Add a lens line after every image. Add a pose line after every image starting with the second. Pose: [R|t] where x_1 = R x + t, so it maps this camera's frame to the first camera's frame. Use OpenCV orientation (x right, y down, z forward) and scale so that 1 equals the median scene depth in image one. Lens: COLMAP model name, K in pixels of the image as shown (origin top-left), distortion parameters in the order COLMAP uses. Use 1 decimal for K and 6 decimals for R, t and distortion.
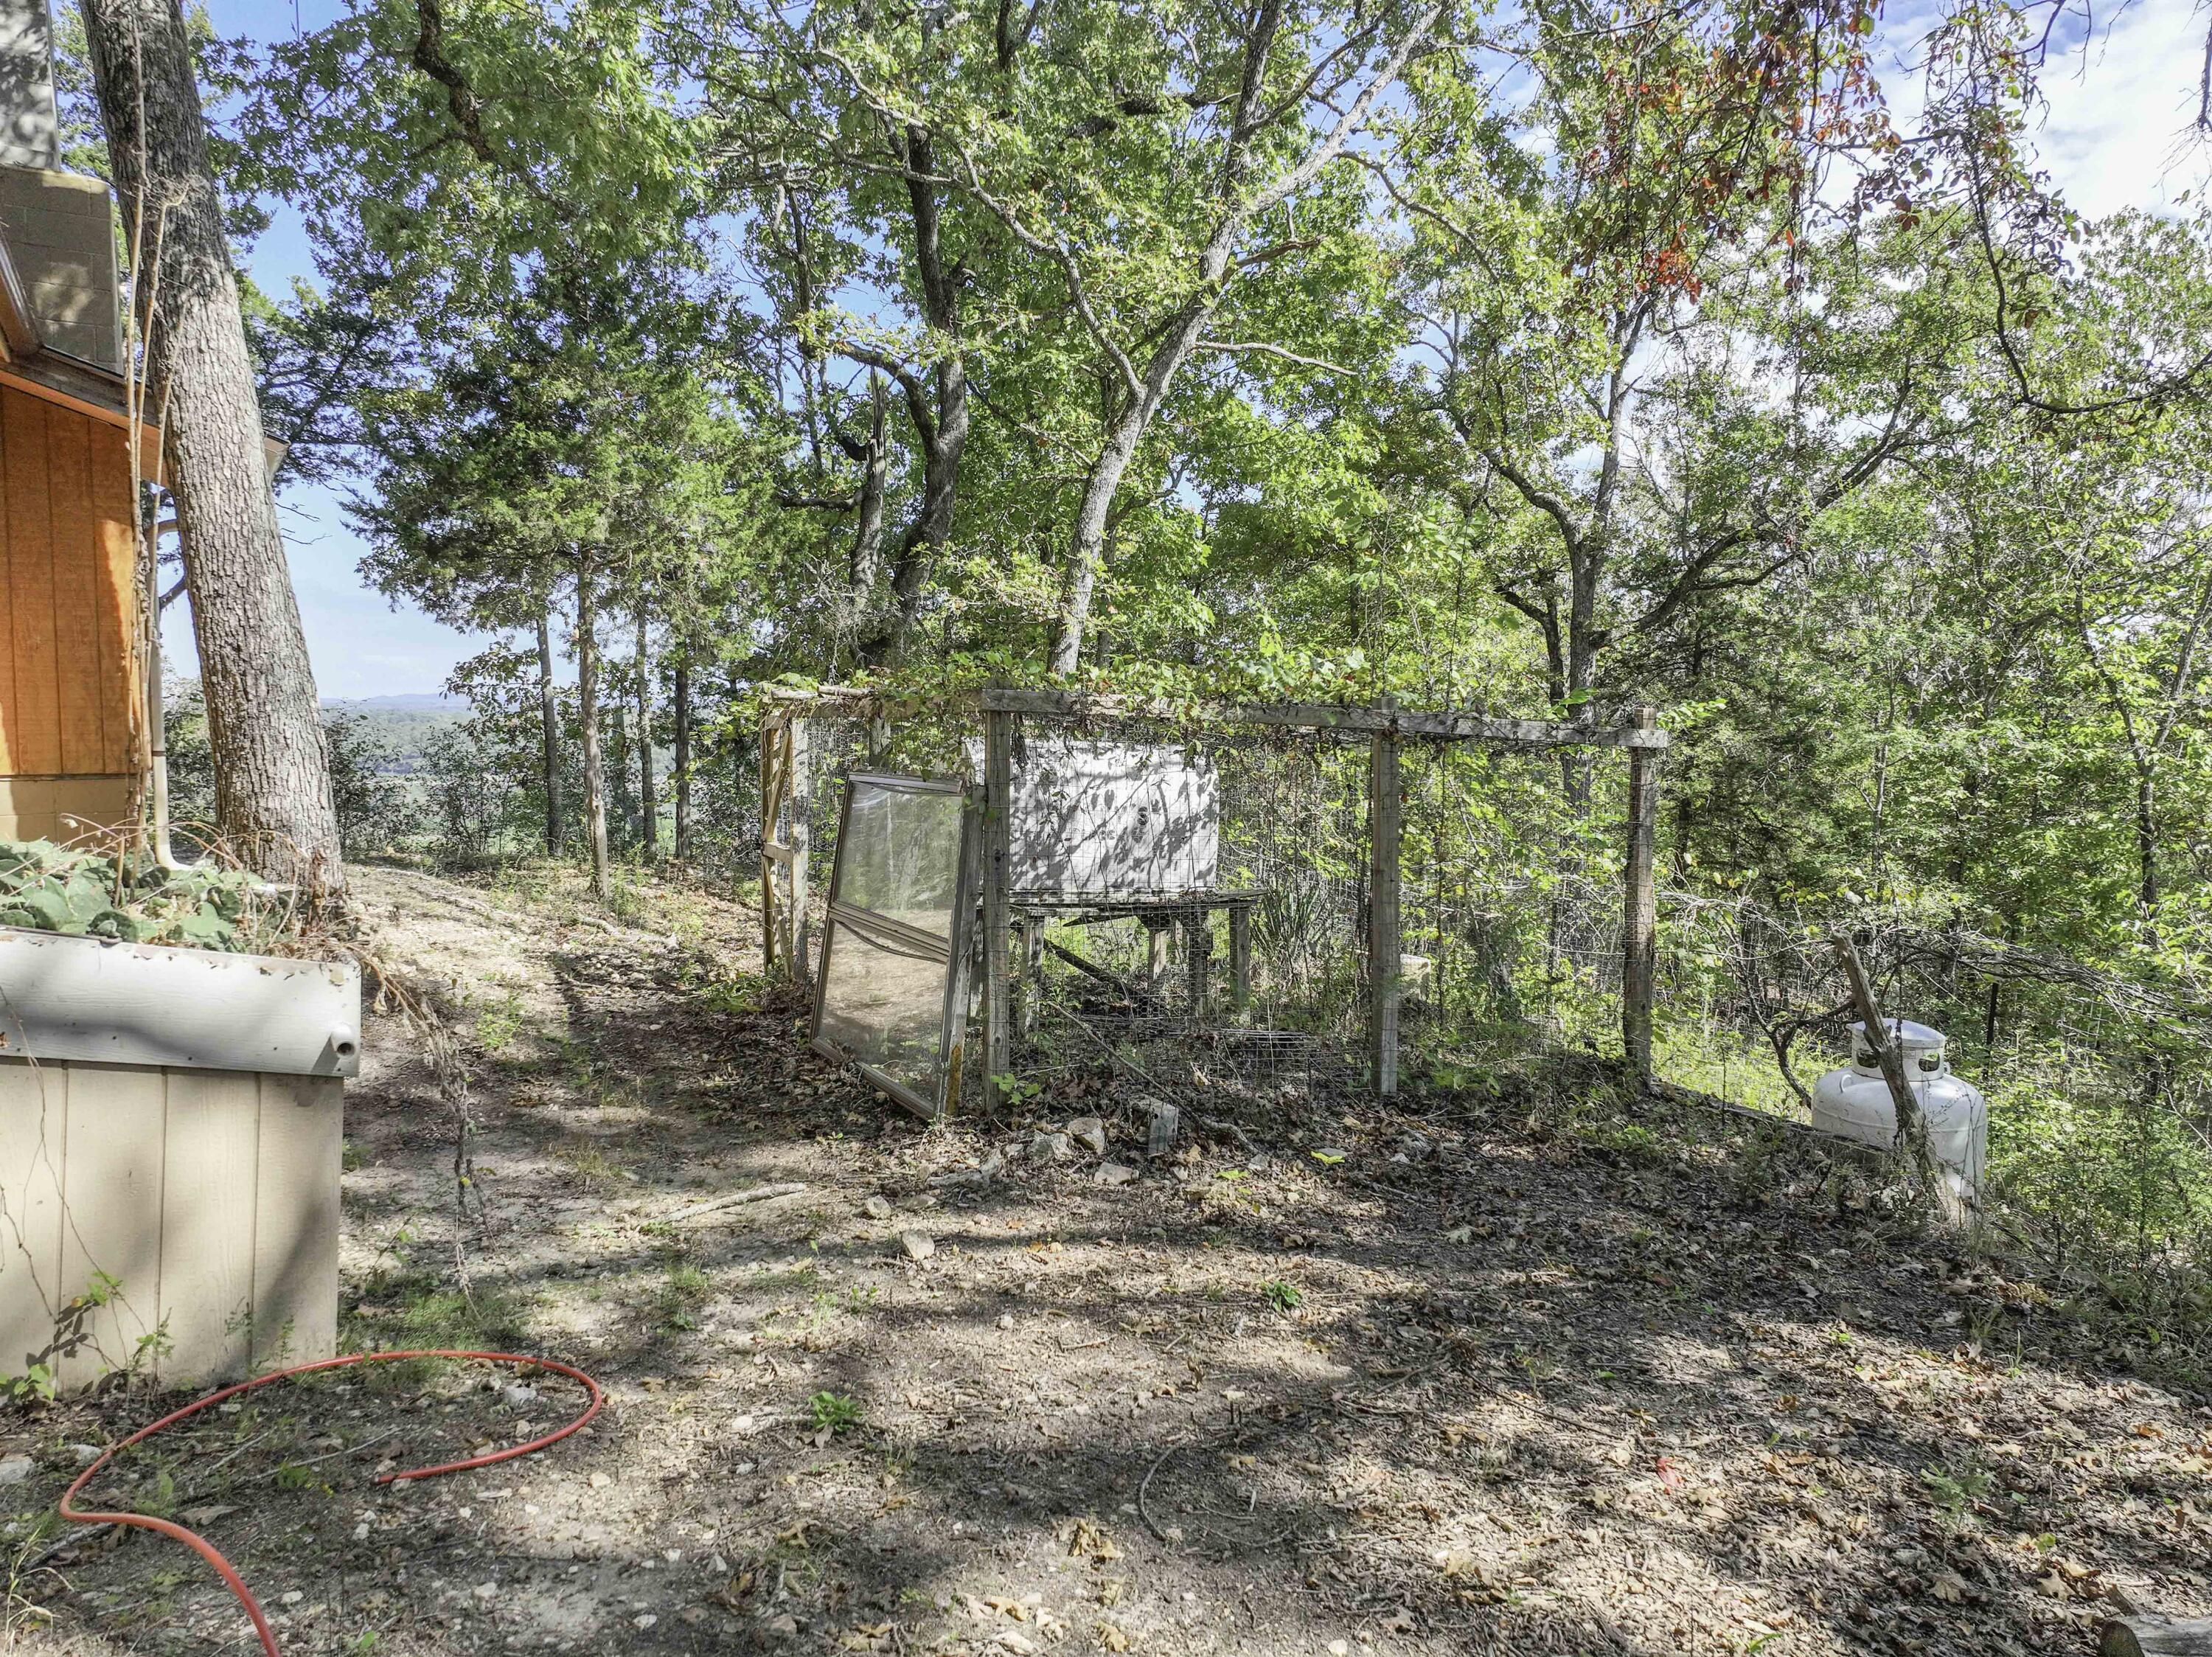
lens RADIAL K [[1541.5, 0, 1115.2], [0, 1541.5, 827.2], [0, 0, 1]] dist [0.002364, -0.005448]
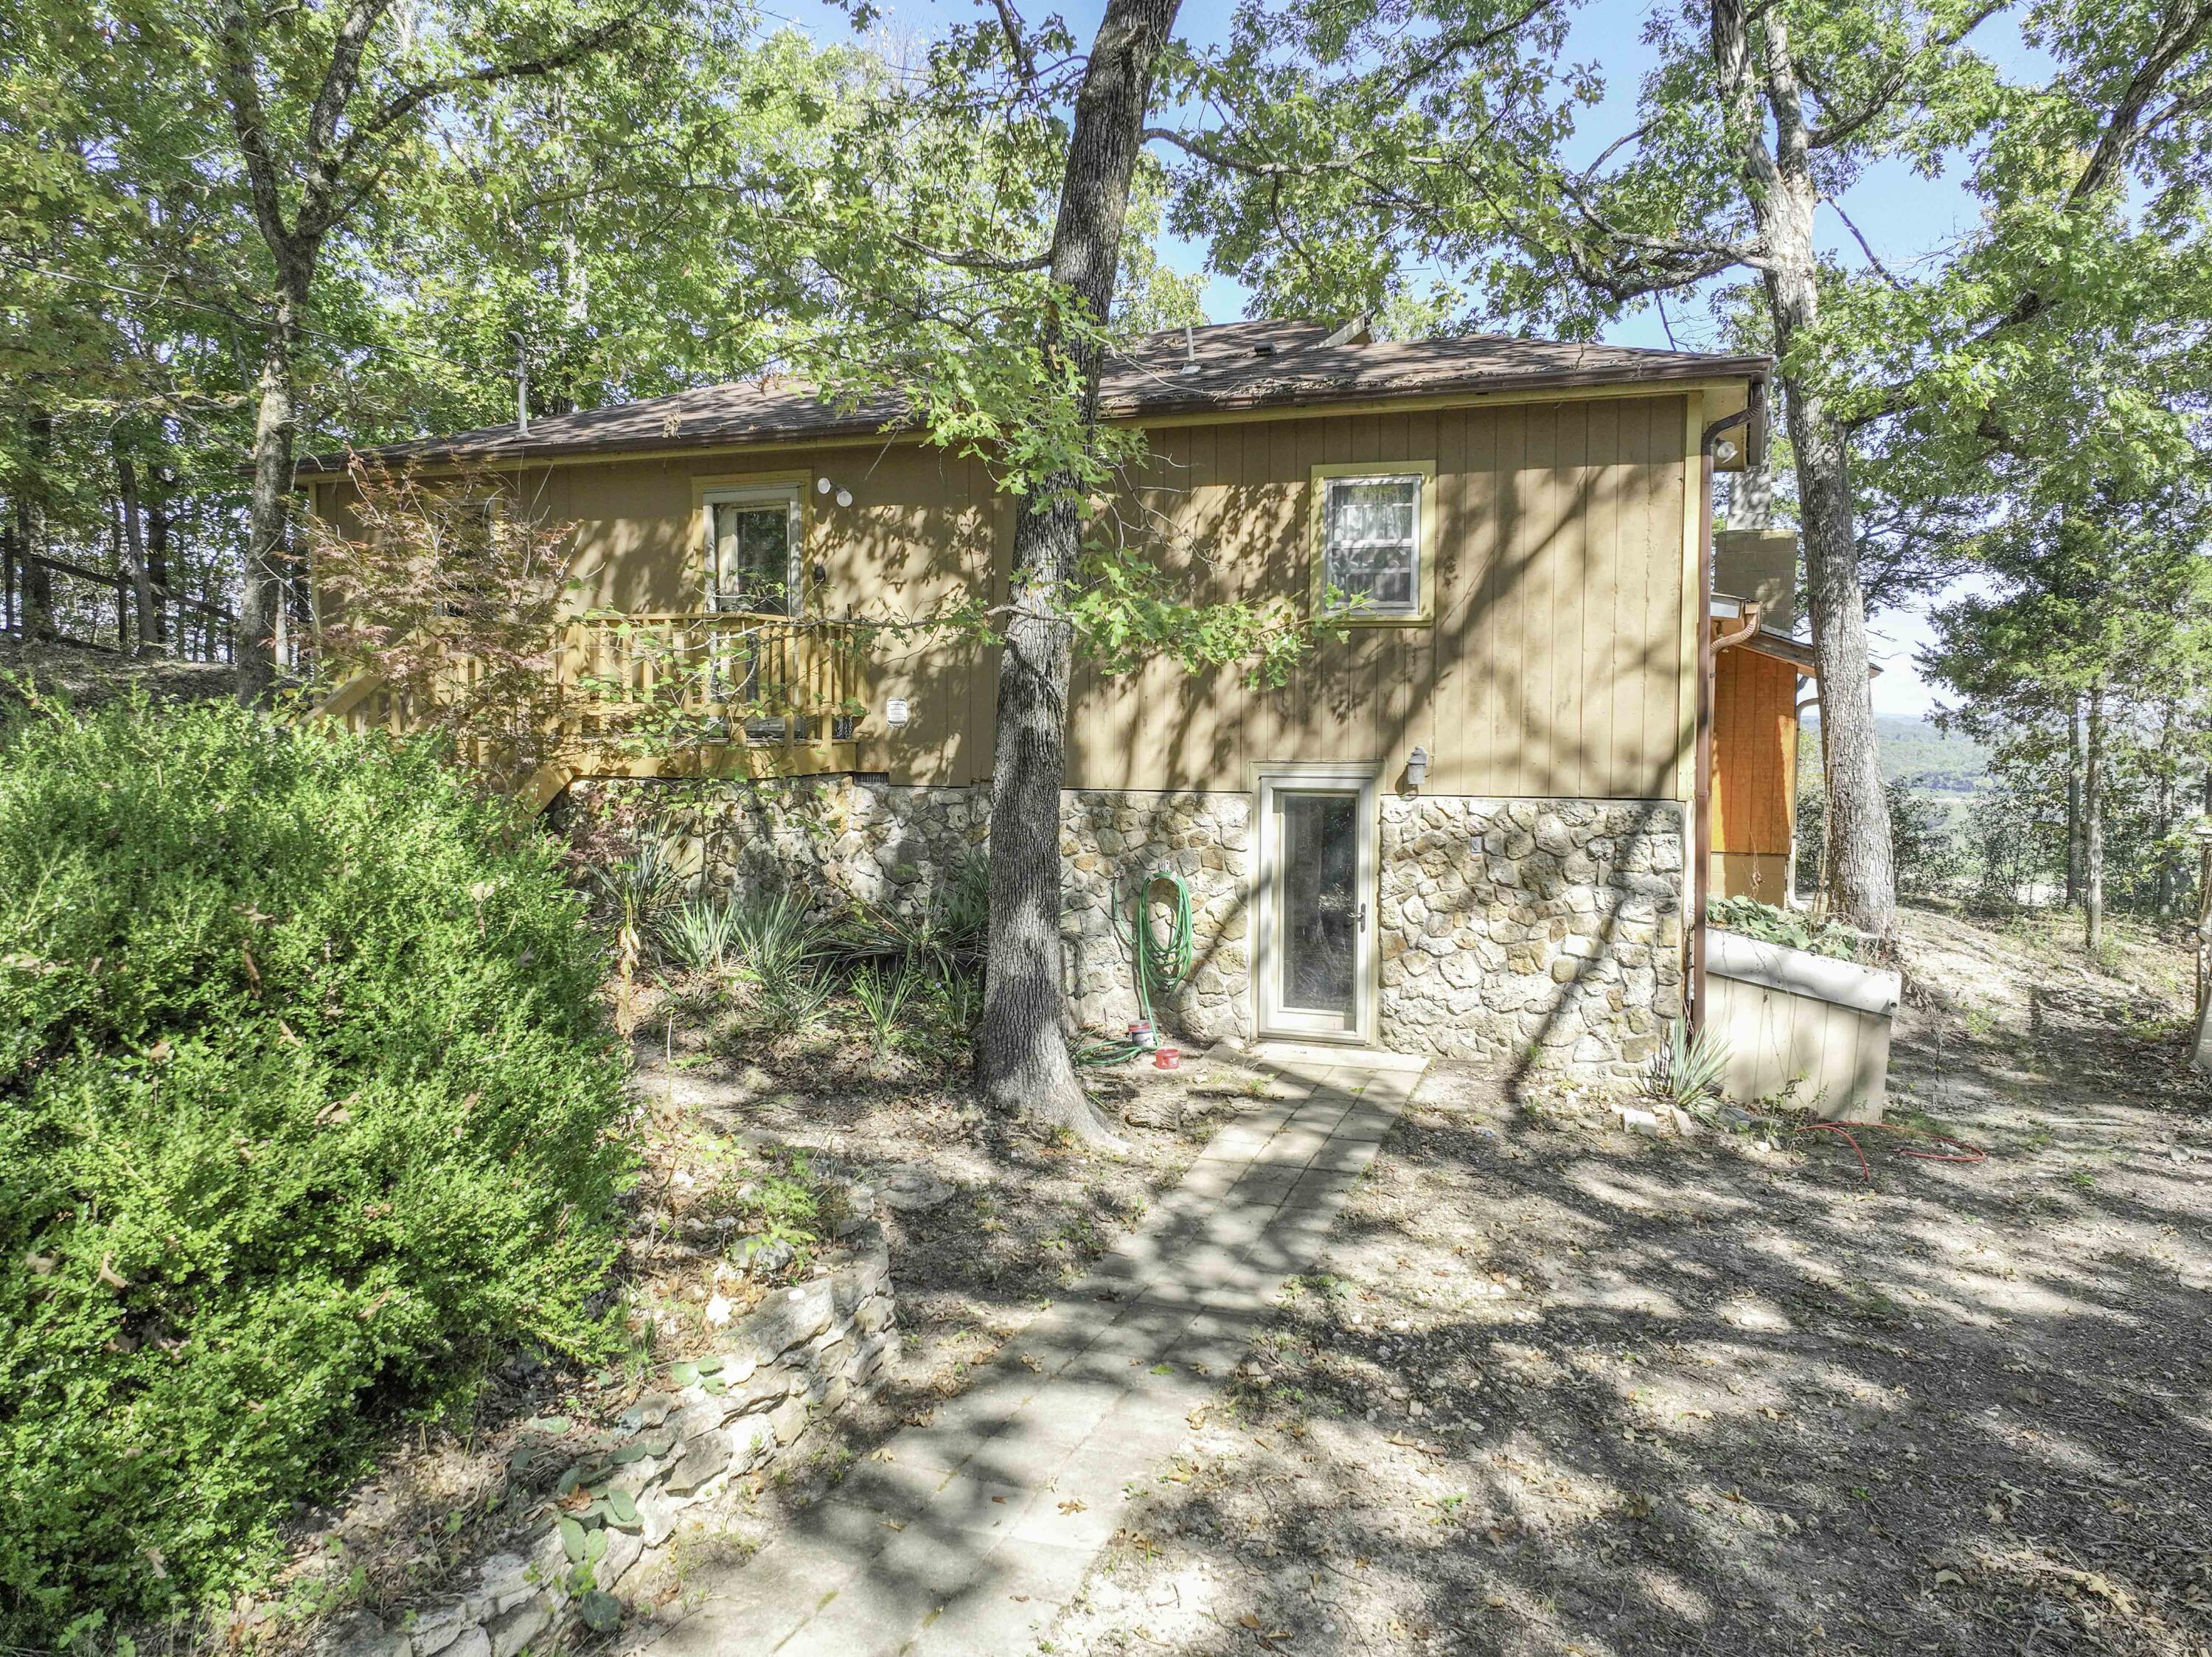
lens RADIAL K [[1541.5, 0, 1116.1], [0, 1541.5, 825.1], [0, 0, 1]] dist [0.002364, -0.005448]
pose [[0.593427, 0.055397, -0.802979, 0.304411], [-0.062377, 0.997794, 0.022738, -0.052650], [0.802467, 0.036594, 0.595573, -0.618090]]
